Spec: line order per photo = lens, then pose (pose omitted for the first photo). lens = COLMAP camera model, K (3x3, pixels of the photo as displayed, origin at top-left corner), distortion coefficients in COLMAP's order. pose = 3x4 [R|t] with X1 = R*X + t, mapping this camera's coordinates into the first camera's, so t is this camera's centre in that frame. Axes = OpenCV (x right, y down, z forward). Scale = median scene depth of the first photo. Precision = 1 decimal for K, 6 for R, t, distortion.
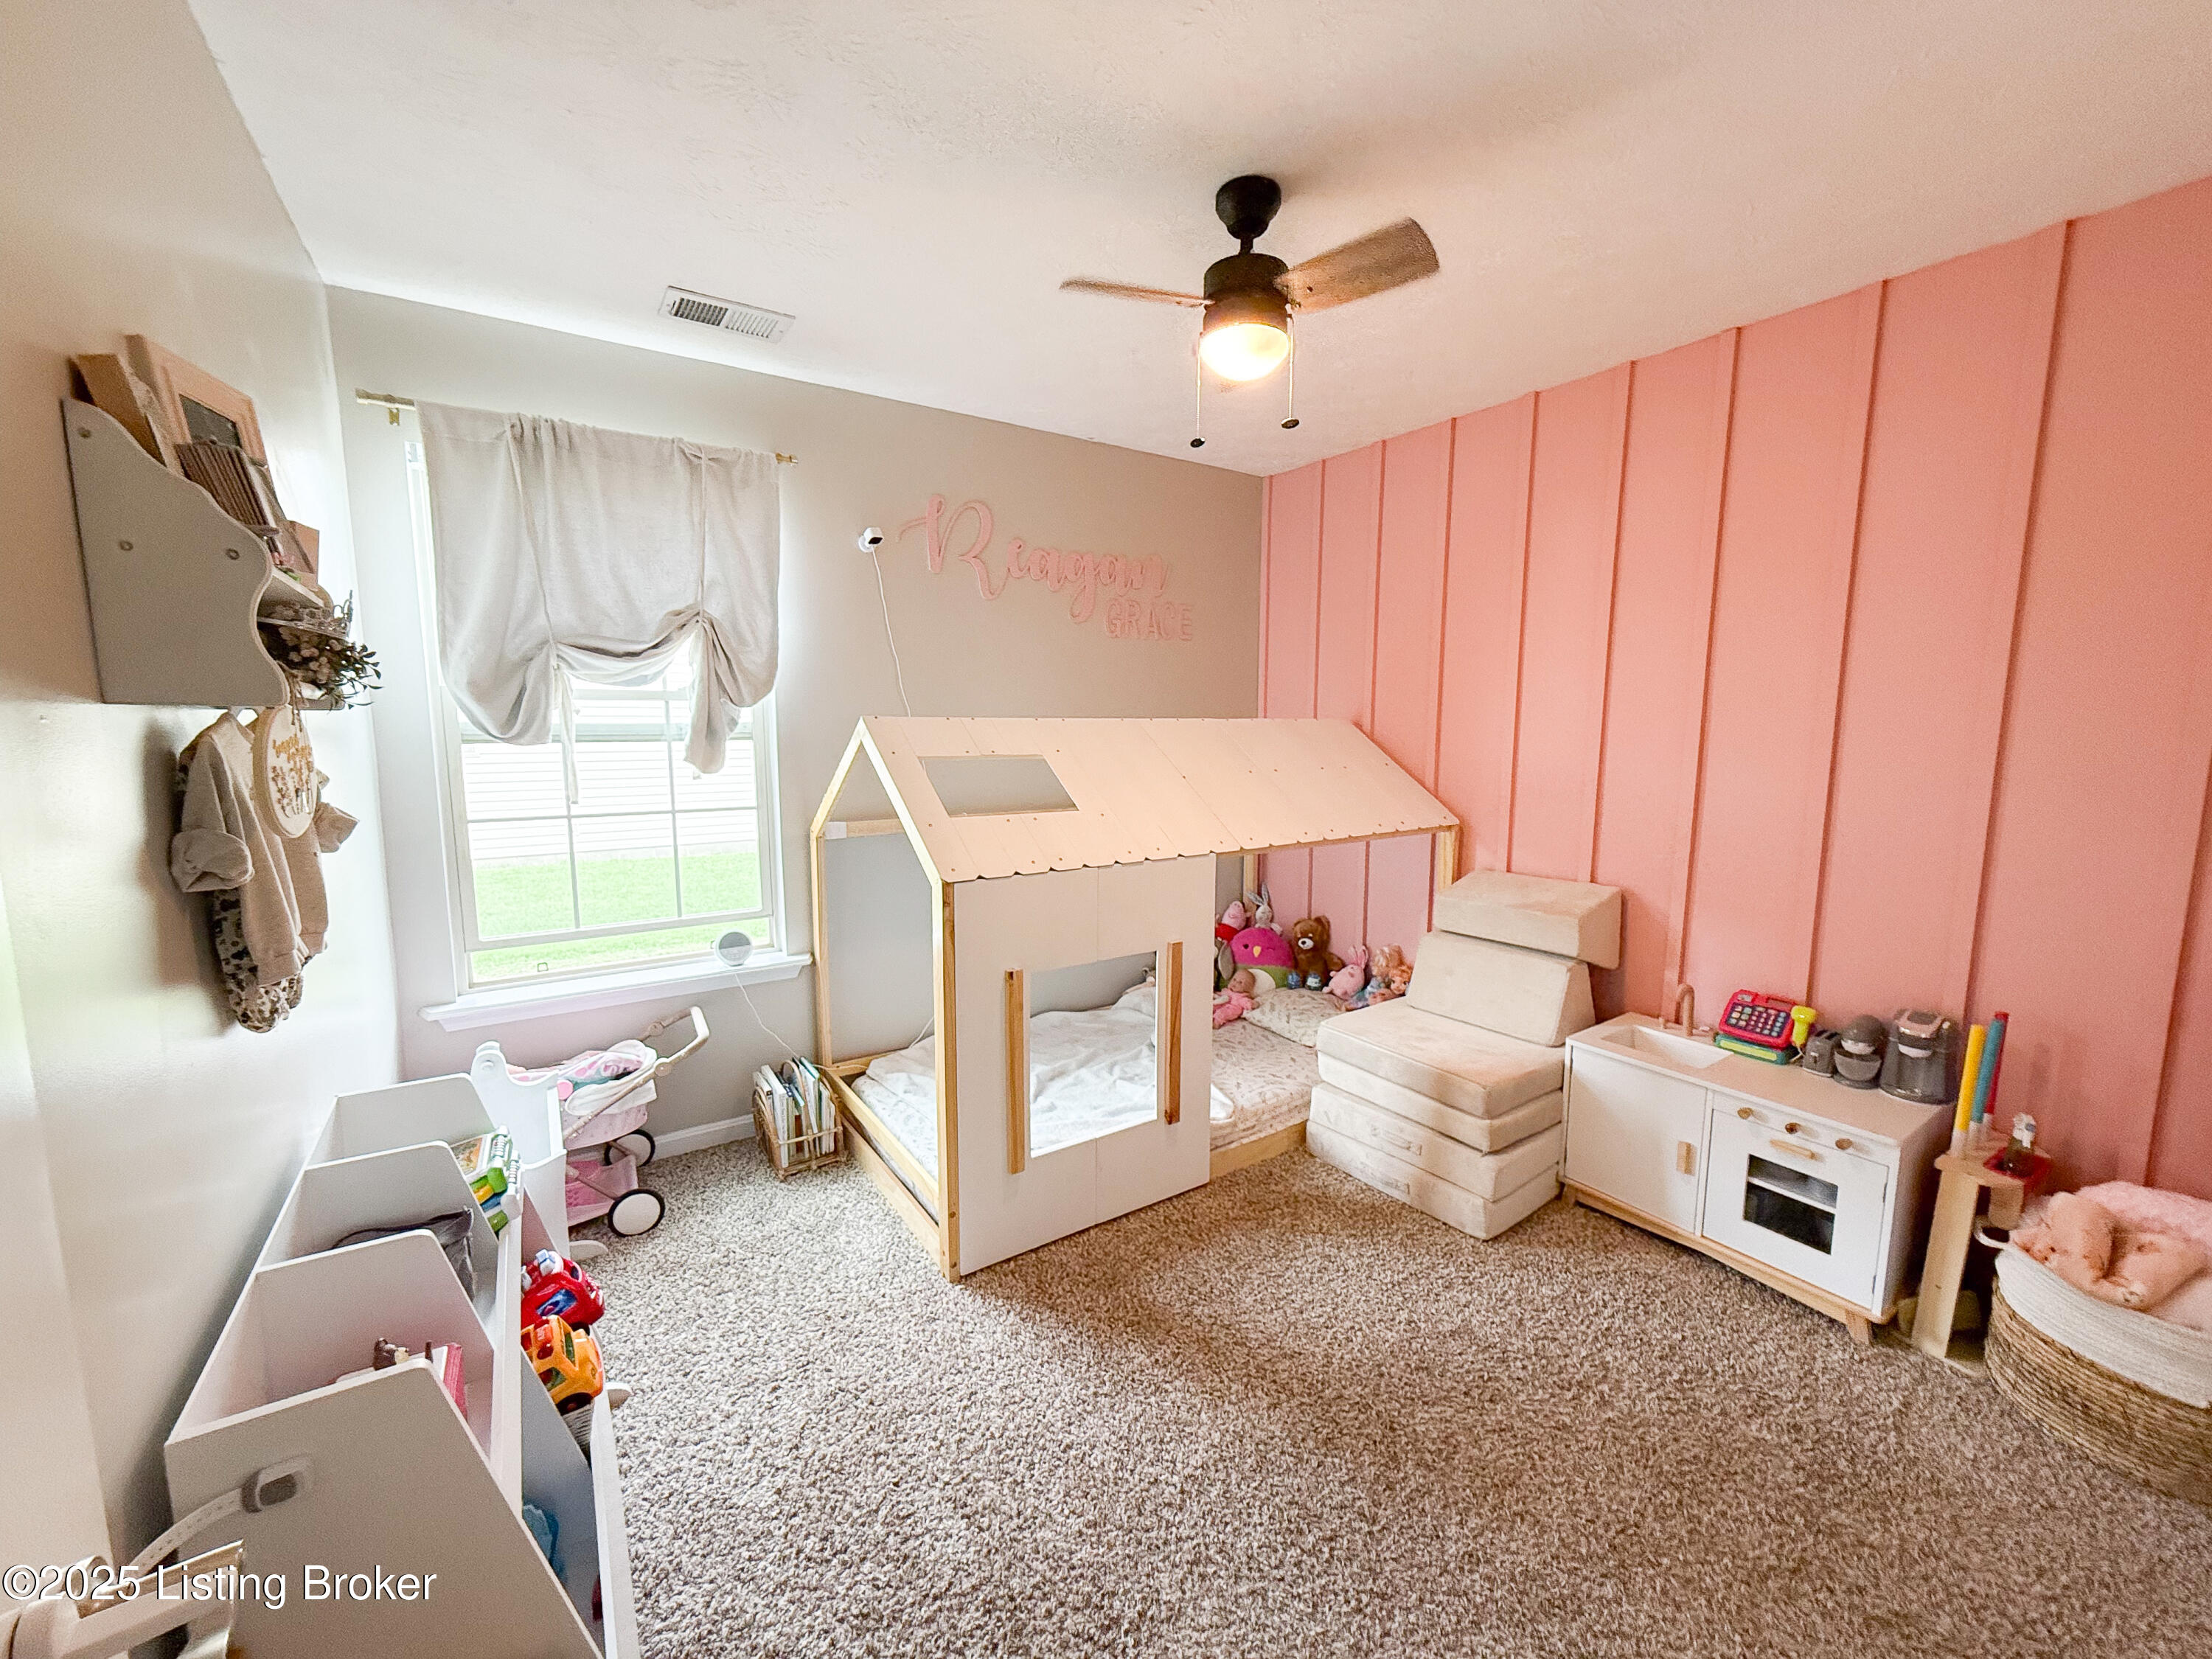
lens RADIAL K [[911.8, 0, 1118.1], [0, 911.8, 832.7], [0, 0, 1]] dist [0.000564, 0.000399]
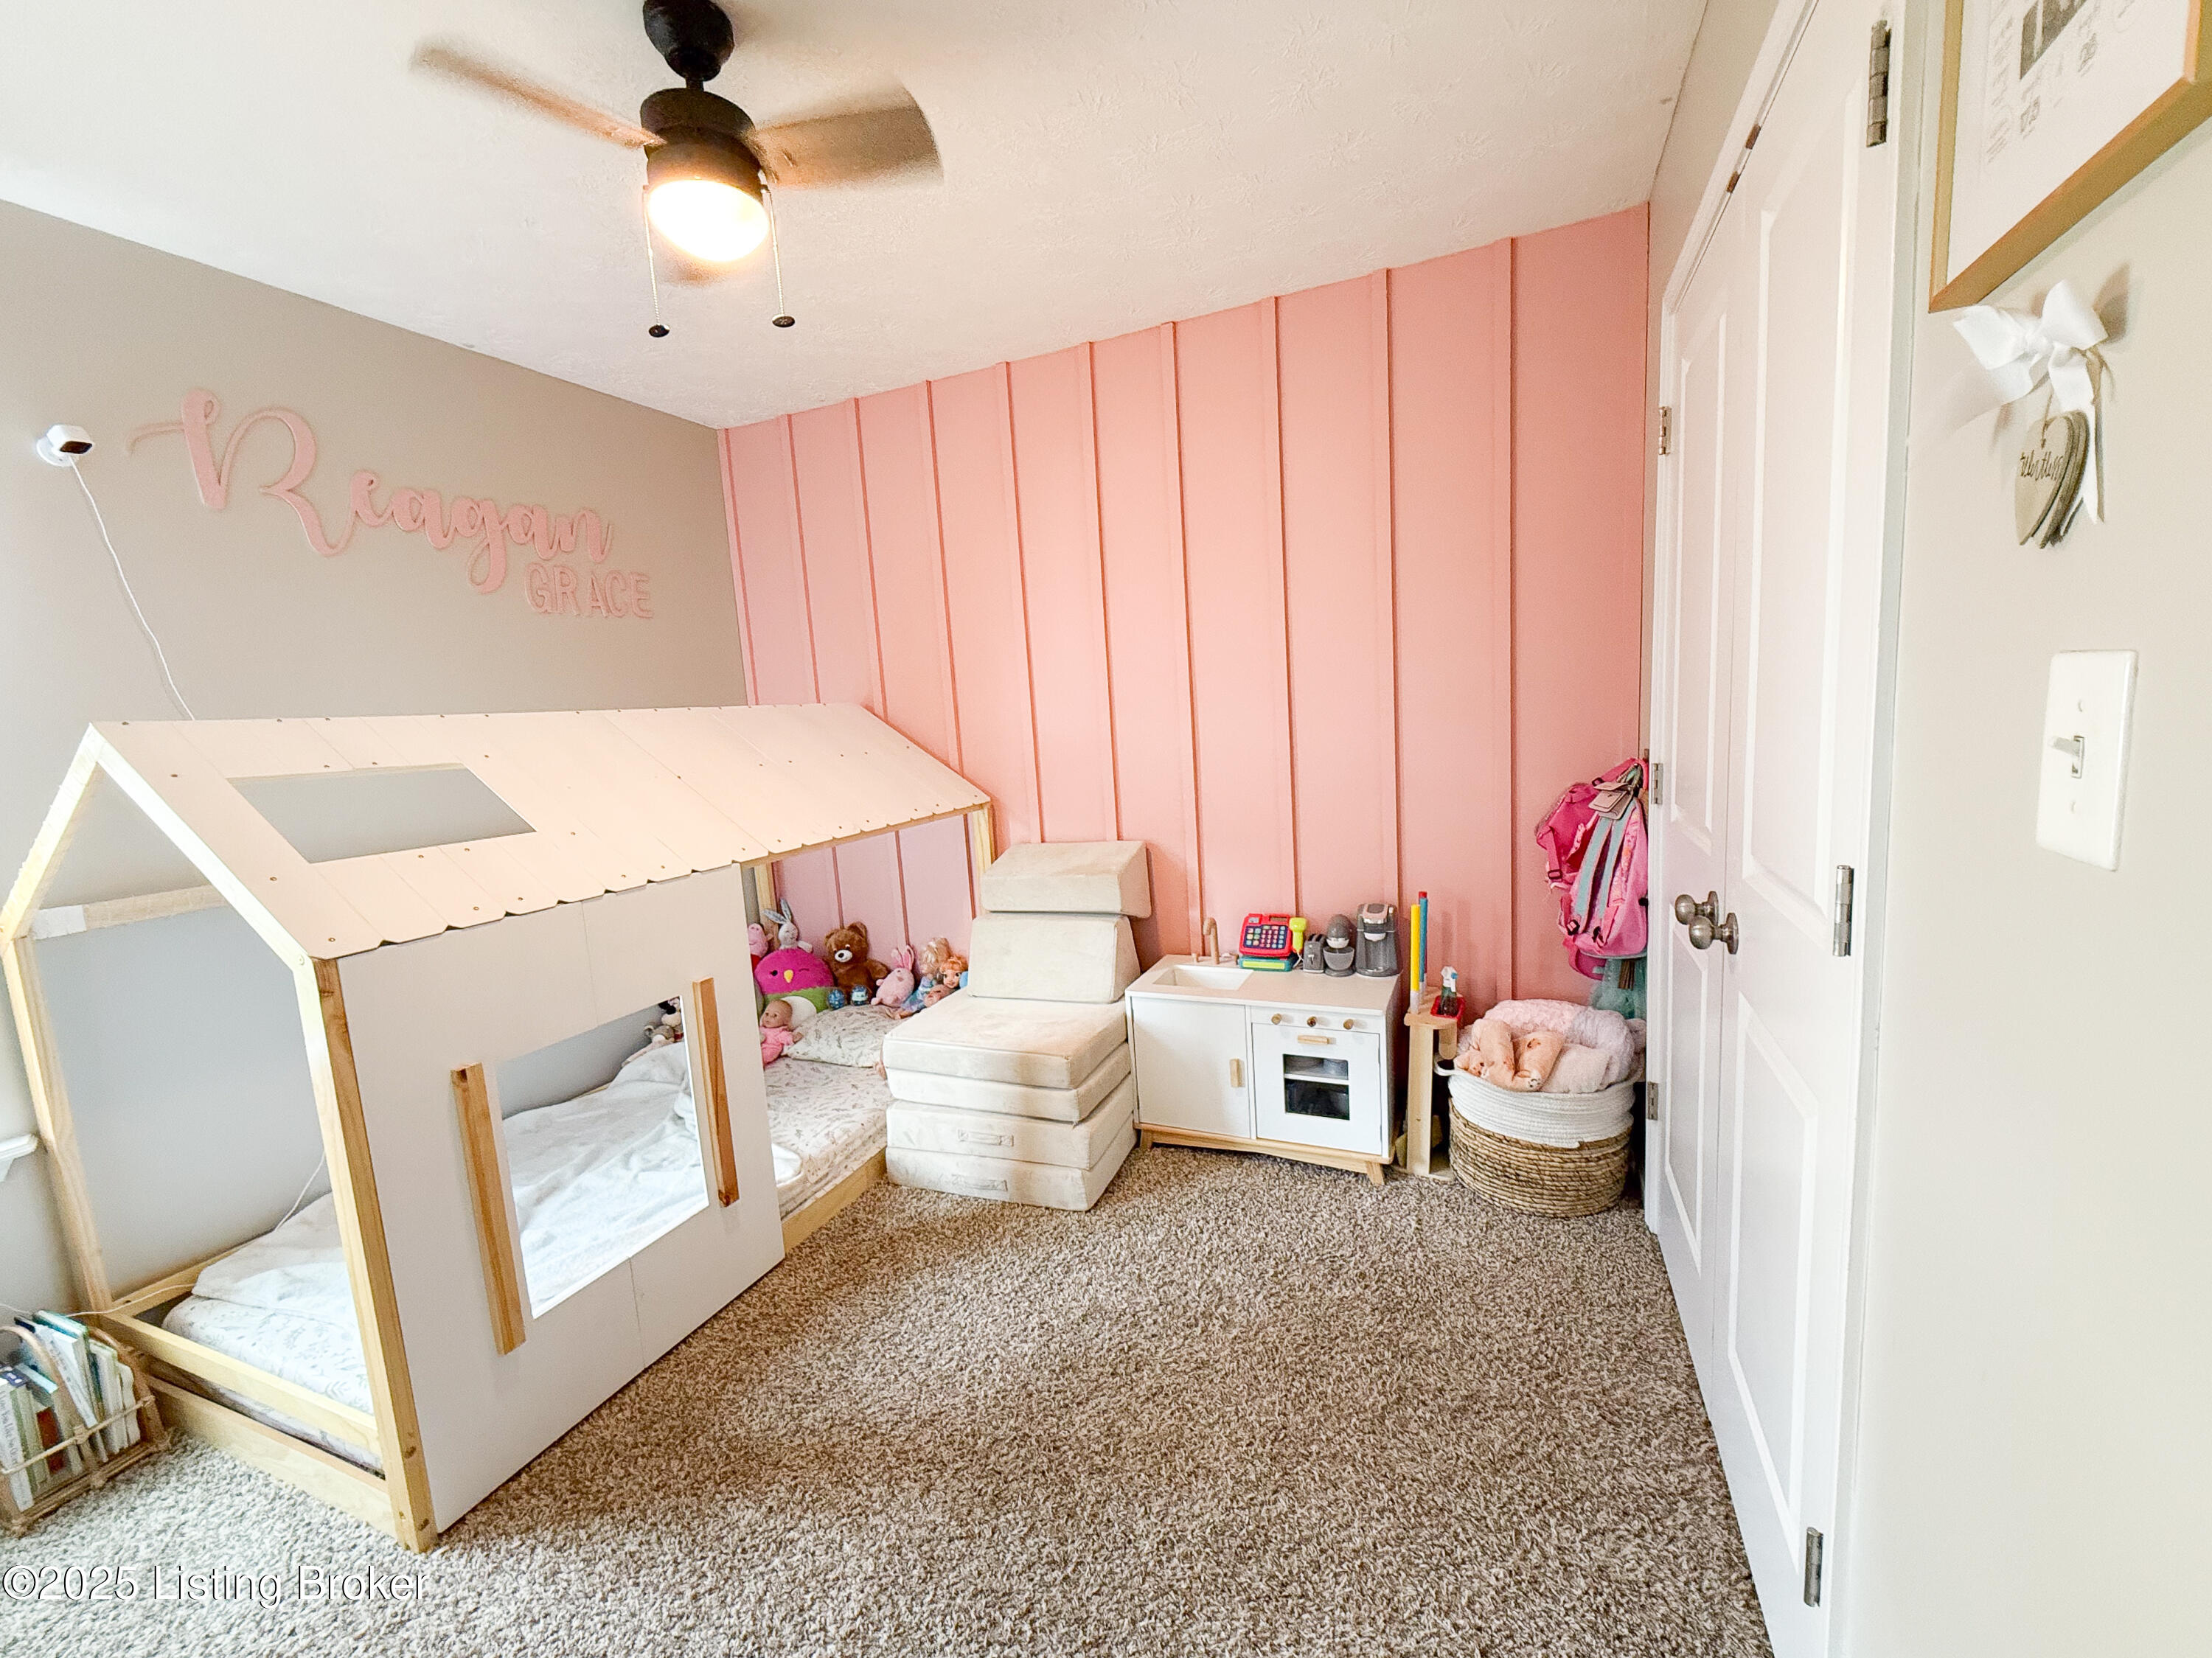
lens RADIAL K [[911.8, 0, 1118.1], [0, 911.8, 832.2], [0, 0, 1]] dist [0.000564, 0.000399]
pose [[0.836195, -0.127679, 0.533364, -0.044442], [0.136035, 0.990418, 0.023819, 0.023431], [-0.531294, 0.052639, 0.845551, 0.130370]]
